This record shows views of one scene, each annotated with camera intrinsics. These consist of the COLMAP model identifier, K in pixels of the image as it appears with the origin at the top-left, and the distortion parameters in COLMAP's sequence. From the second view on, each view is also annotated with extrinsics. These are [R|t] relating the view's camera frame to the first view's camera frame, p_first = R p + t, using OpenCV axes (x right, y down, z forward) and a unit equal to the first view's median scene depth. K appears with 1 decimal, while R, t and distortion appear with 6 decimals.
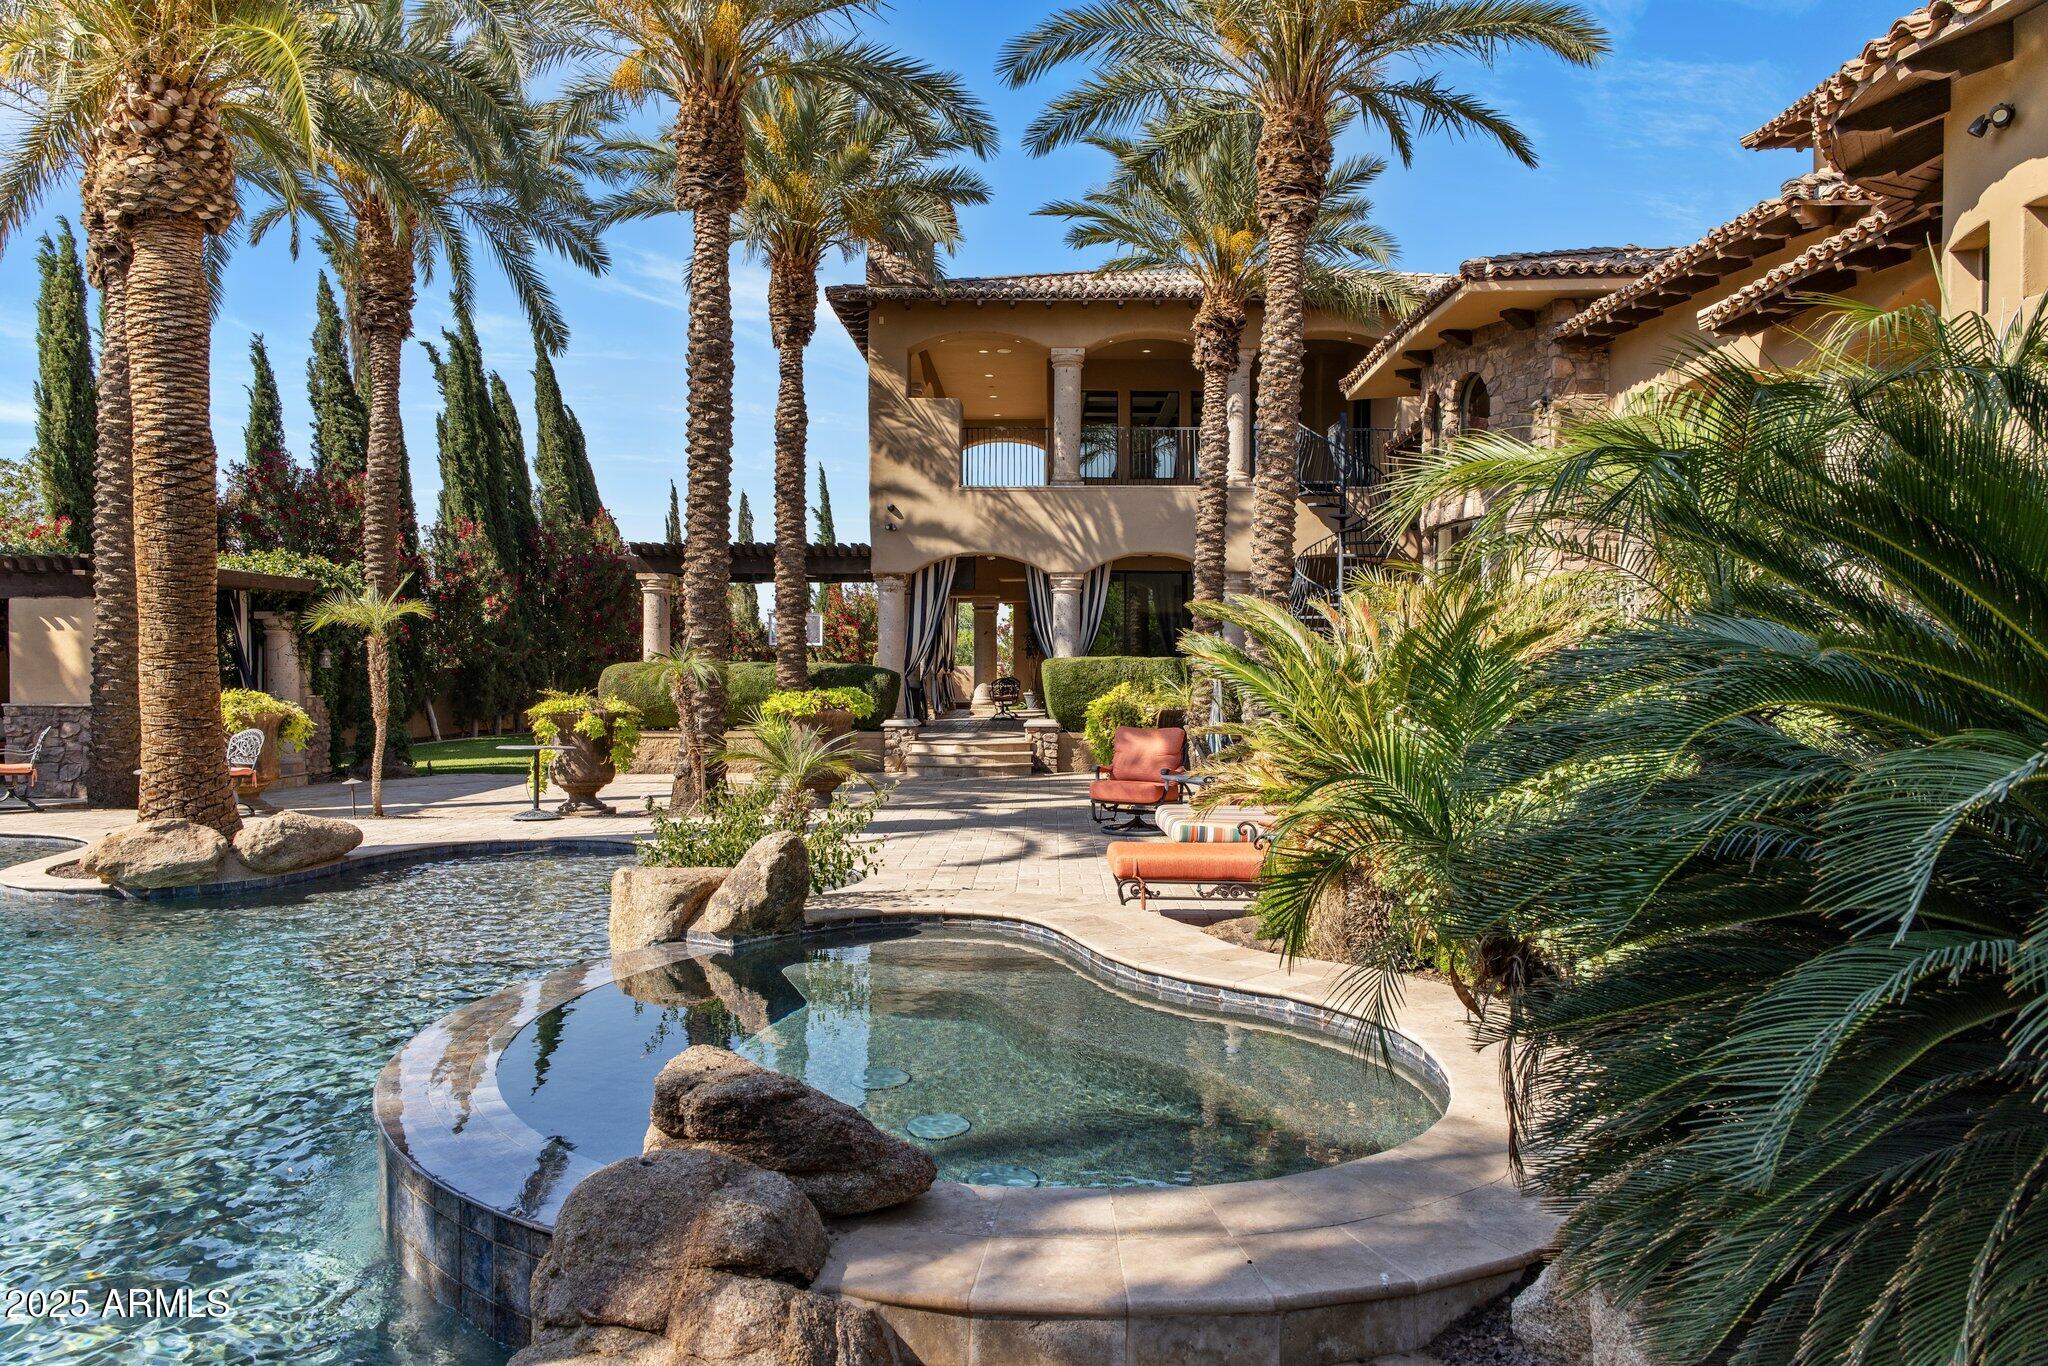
lens RADIAL K [[1501.3, 0, 1024.3], [0, 1501.3, 681.2], [0, 0, 1]] dist [-0.012072, -0.004994]
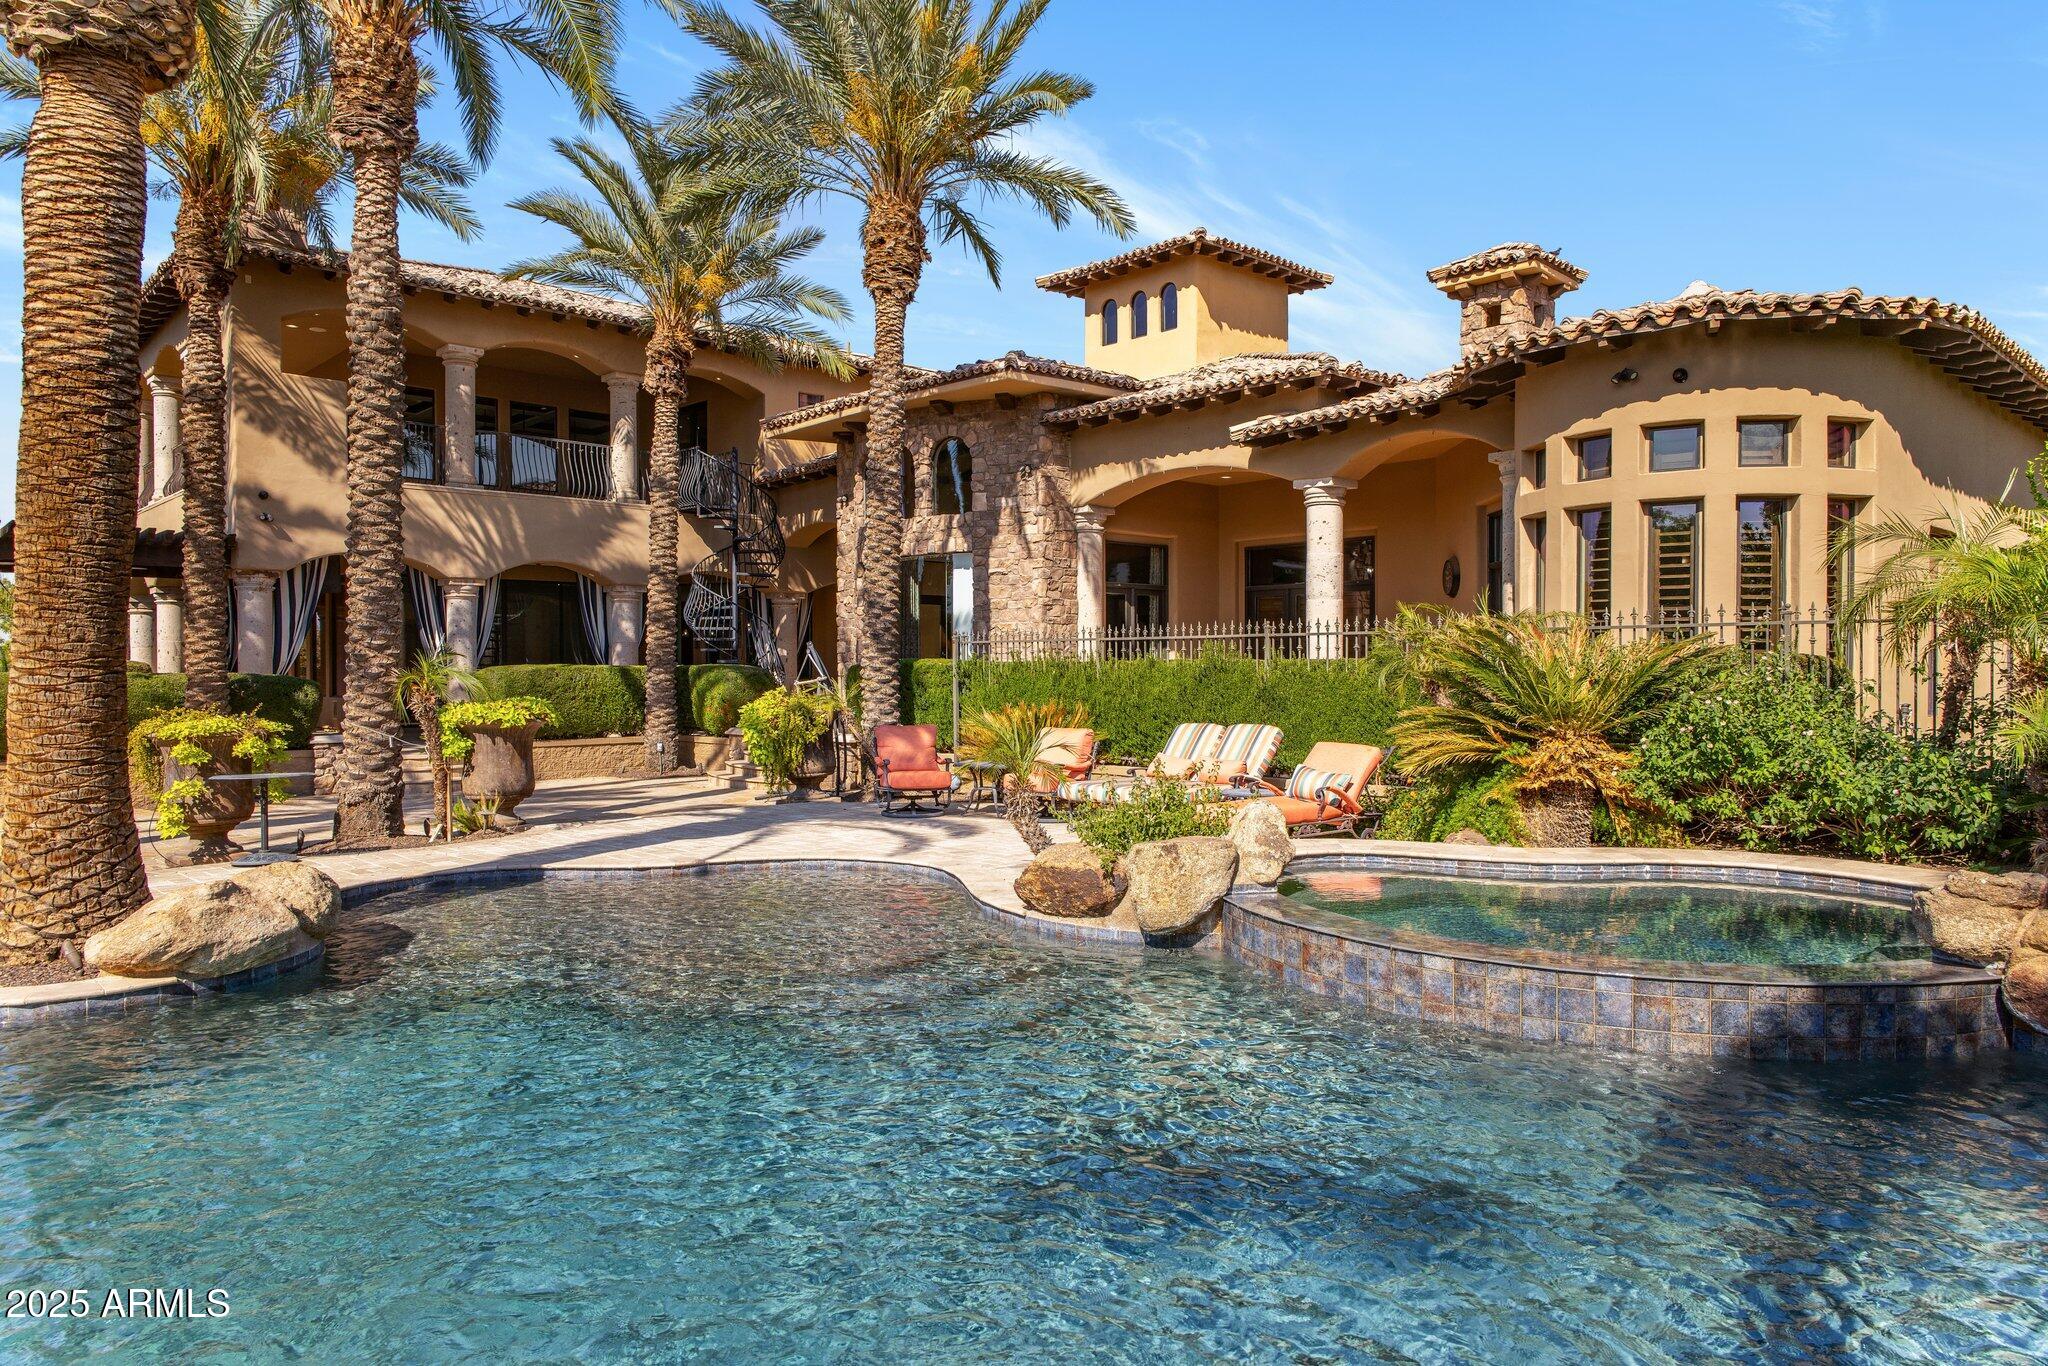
lens RADIAL K [[1429.3, 0, 1024.9], [0, 1429.3, 677.8], [0, 0, 1]] dist [0.010128, -0.003137]
pose [[0.690311, -0.007989, 0.723469, -0.564053], [0.013123, 0.999913, -0.001480, -0.002339], [-0.723394, 0.010516, 0.690356, 0.146621]]
